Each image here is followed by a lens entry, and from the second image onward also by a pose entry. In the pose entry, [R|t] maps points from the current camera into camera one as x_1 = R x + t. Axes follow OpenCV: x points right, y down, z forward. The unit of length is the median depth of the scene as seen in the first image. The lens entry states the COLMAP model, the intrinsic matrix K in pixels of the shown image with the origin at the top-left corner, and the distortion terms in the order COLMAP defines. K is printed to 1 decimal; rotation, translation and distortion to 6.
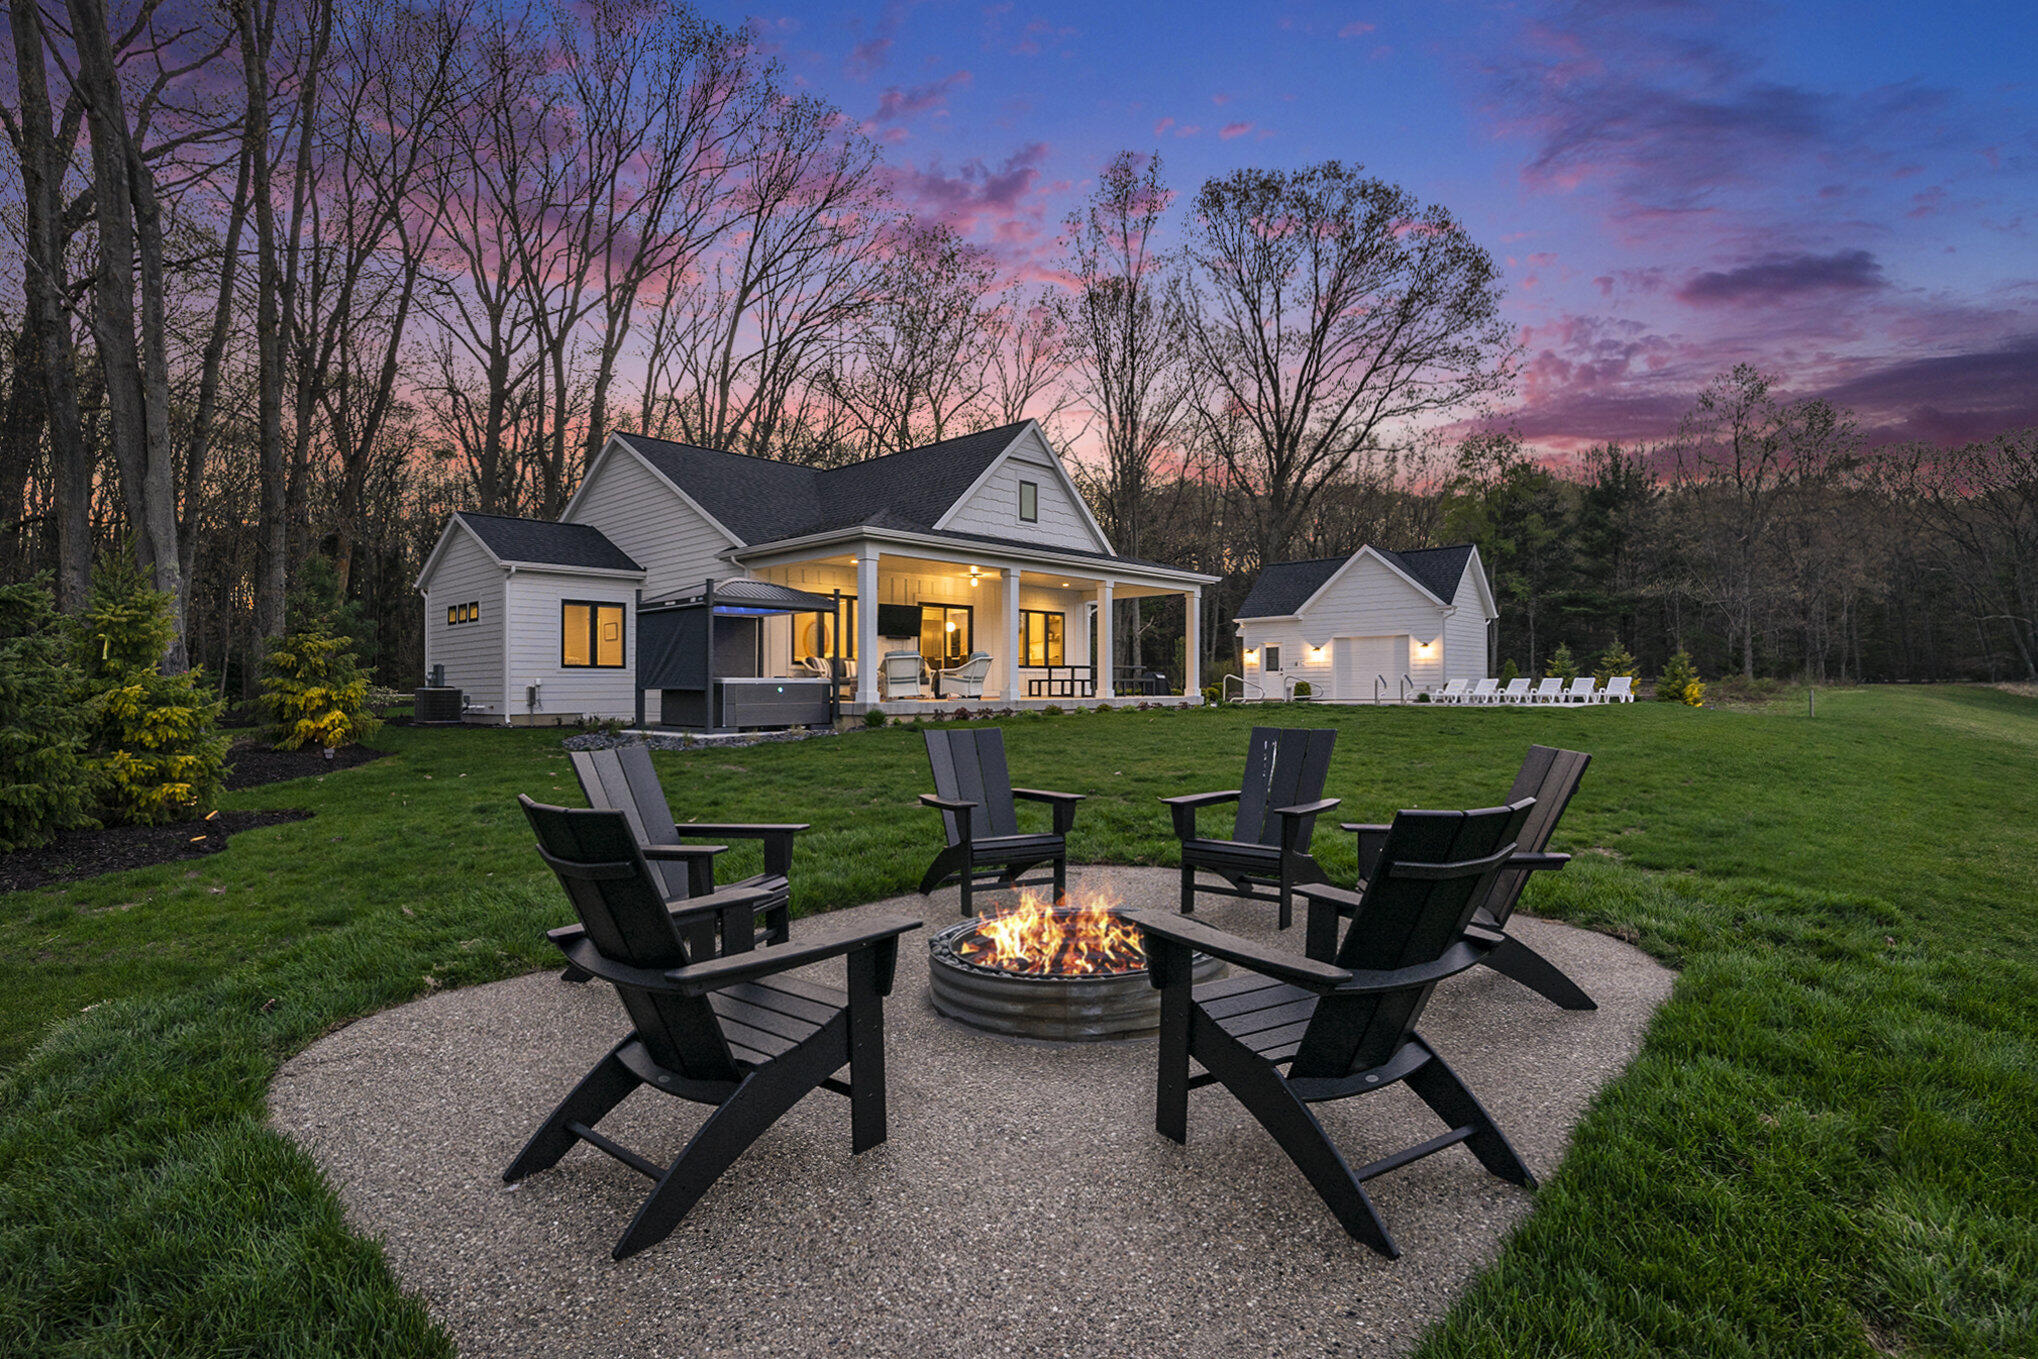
lens RADIAL K [[933.4, 0, 1019.0], [0, 933.4, 679.5], [0, 0, 1]] dist [-0.022199, -0.000079]
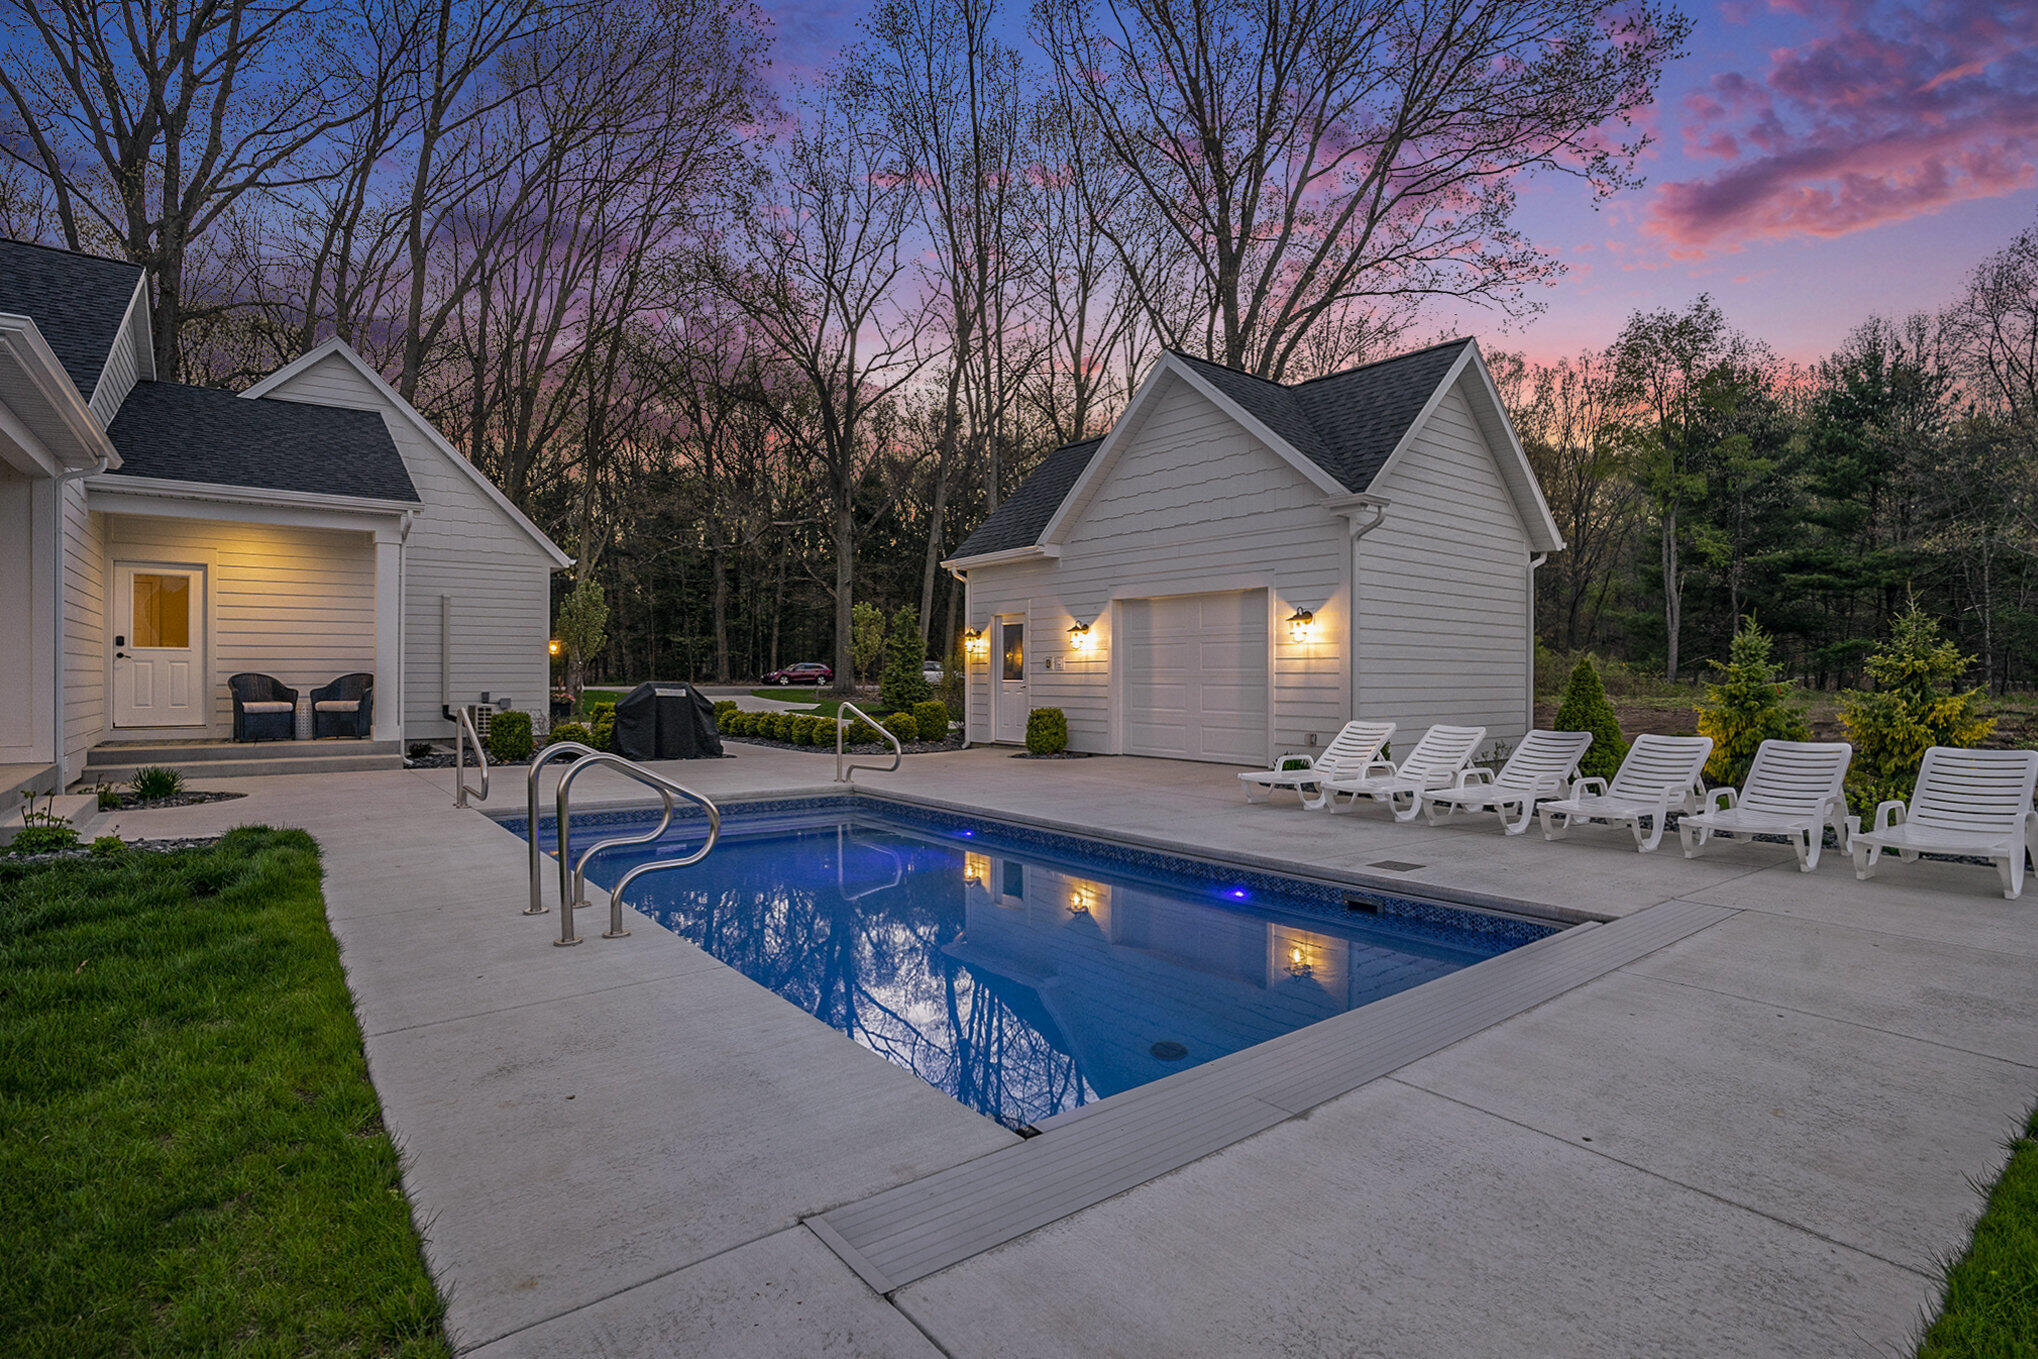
lens RADIAL K [[974.7, 0, 1021.7], [0, 974.7, 652.1], [0, 0, 1]] dist [-0.001323, 0.000030]
pose [[0.990296, 0.012027, -0.138451, 0.147090], [-0.013680, 0.999846, -0.010994, -0.006864], [0.138297, 0.012782, 0.990308, 0.238895]]
